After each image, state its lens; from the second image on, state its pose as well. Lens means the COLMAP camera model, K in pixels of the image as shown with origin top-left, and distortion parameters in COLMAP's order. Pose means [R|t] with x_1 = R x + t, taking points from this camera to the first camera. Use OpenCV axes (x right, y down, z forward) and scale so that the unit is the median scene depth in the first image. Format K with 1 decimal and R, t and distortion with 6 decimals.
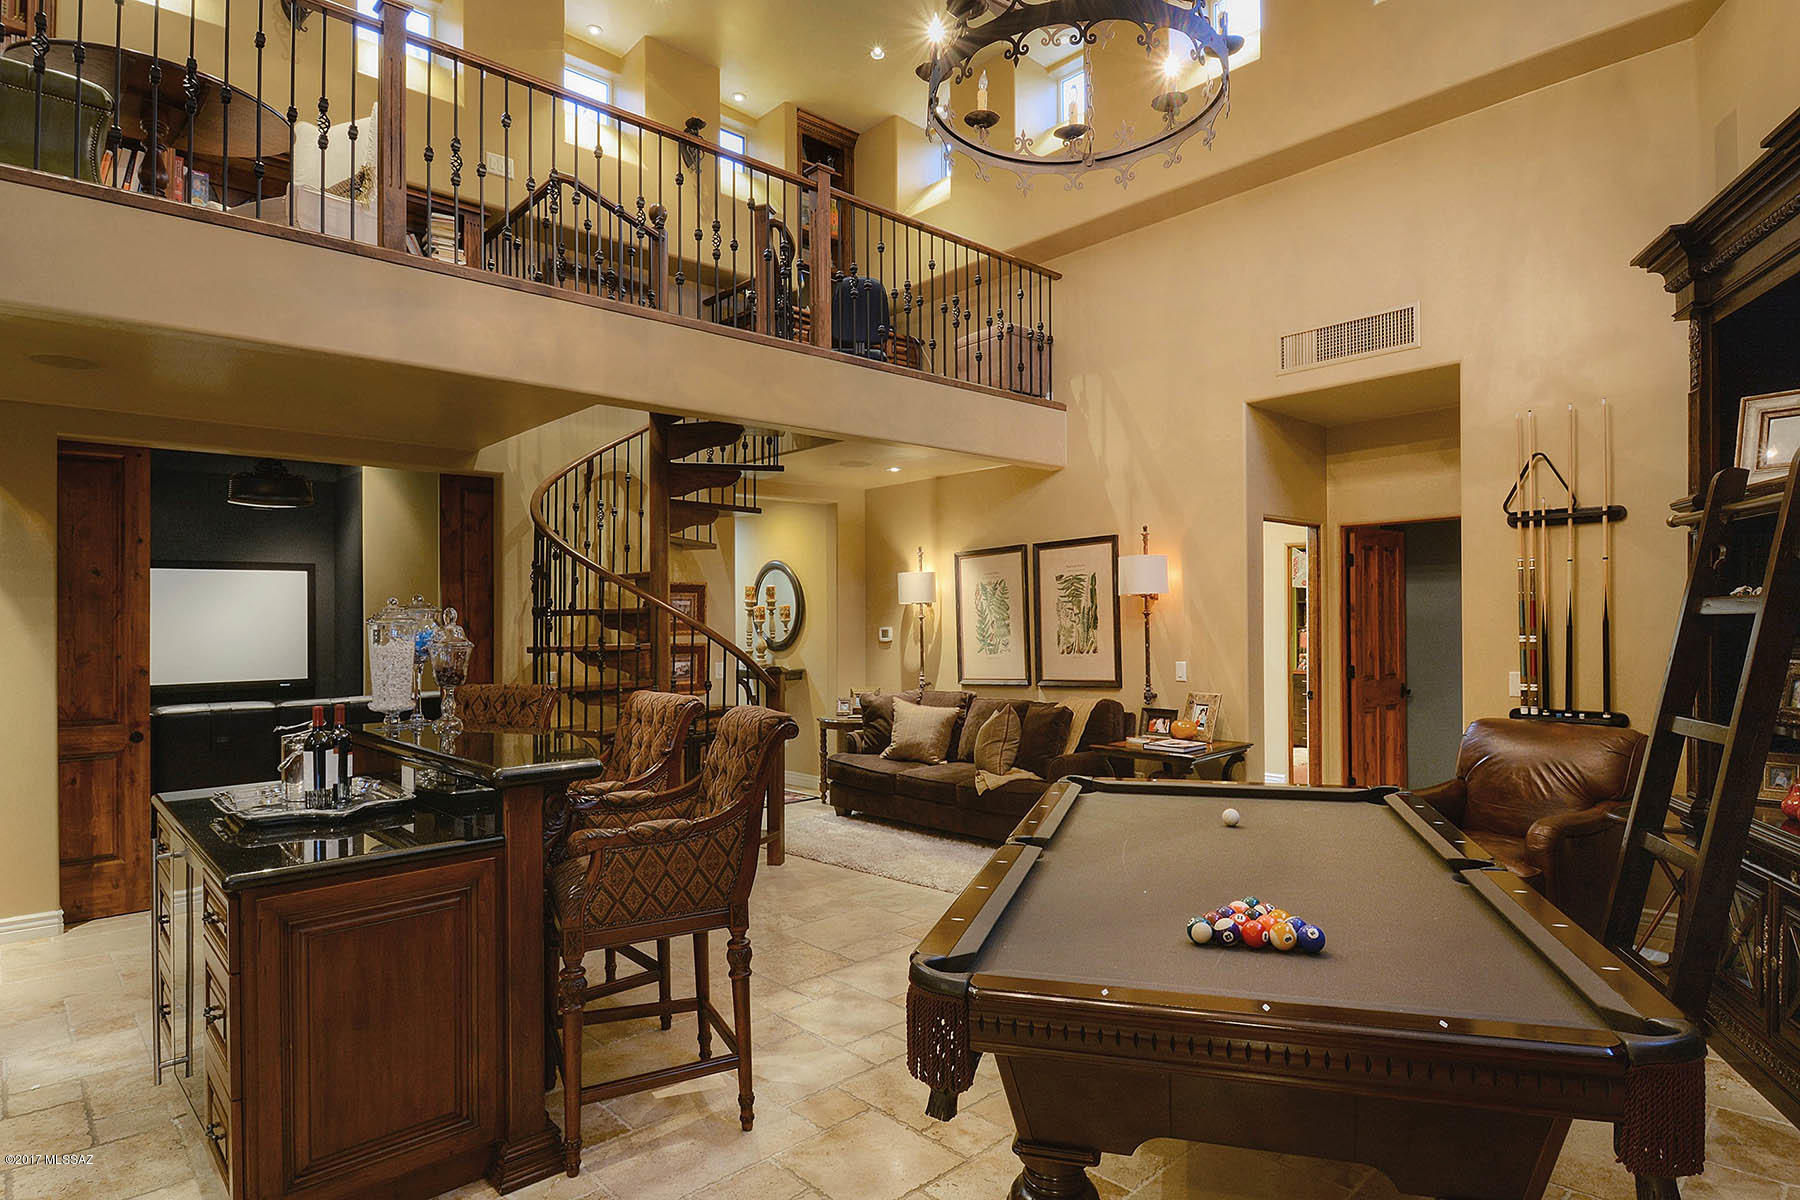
lens RADIAL K [[976.0, 0, 900.0], [0, 976.0, 600.0], [0, 0, 1]] dist [0.000997, -0.001745]
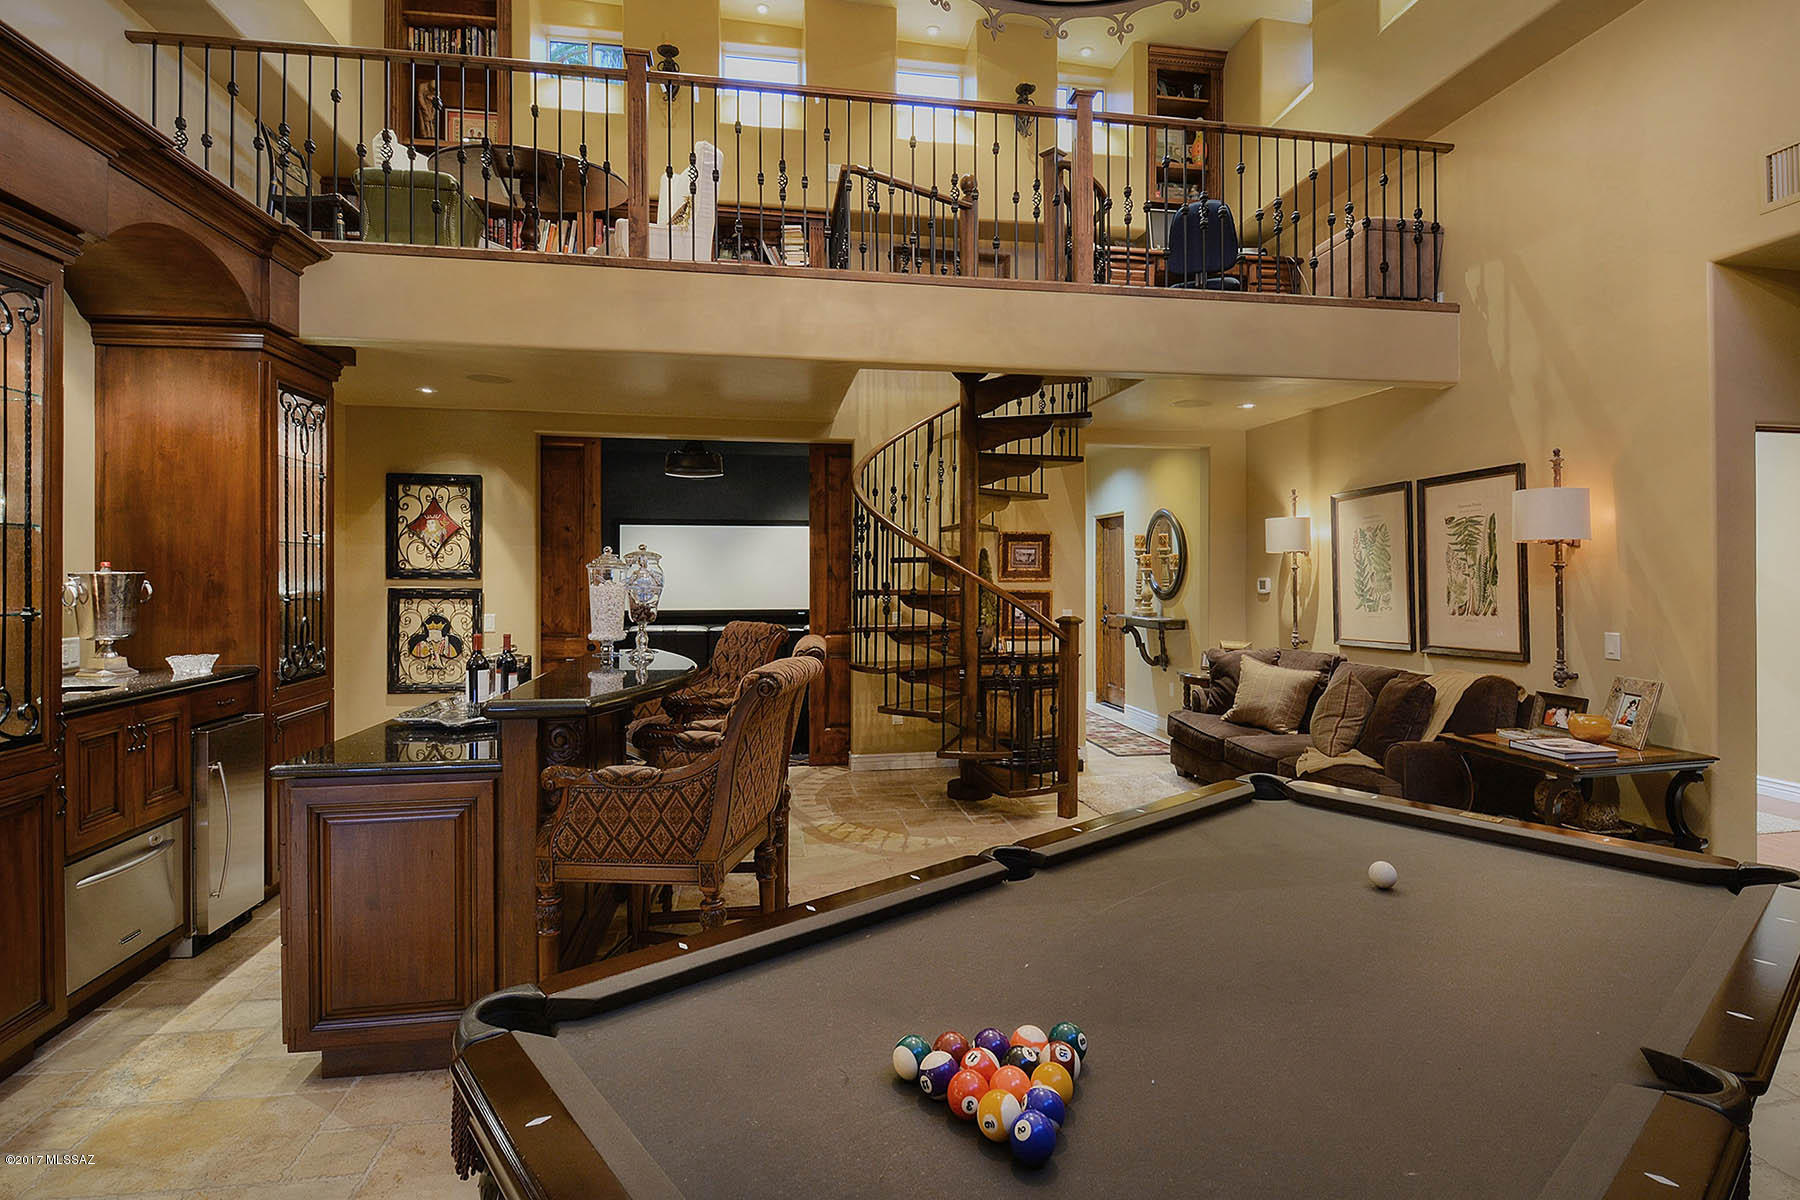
lens RADIAL K [[852.3, 0, 899.6], [0, 852.3, 554.0], [0, 0, 1]] dist [-0.005937, -0.000524]
pose [[0.832341, 0.002153, -0.554260, 0.183355], [-0.000495, 0.999995, 0.003142, 0.002987], [0.554263, -0.002341, 0.832338, 0.170654]]
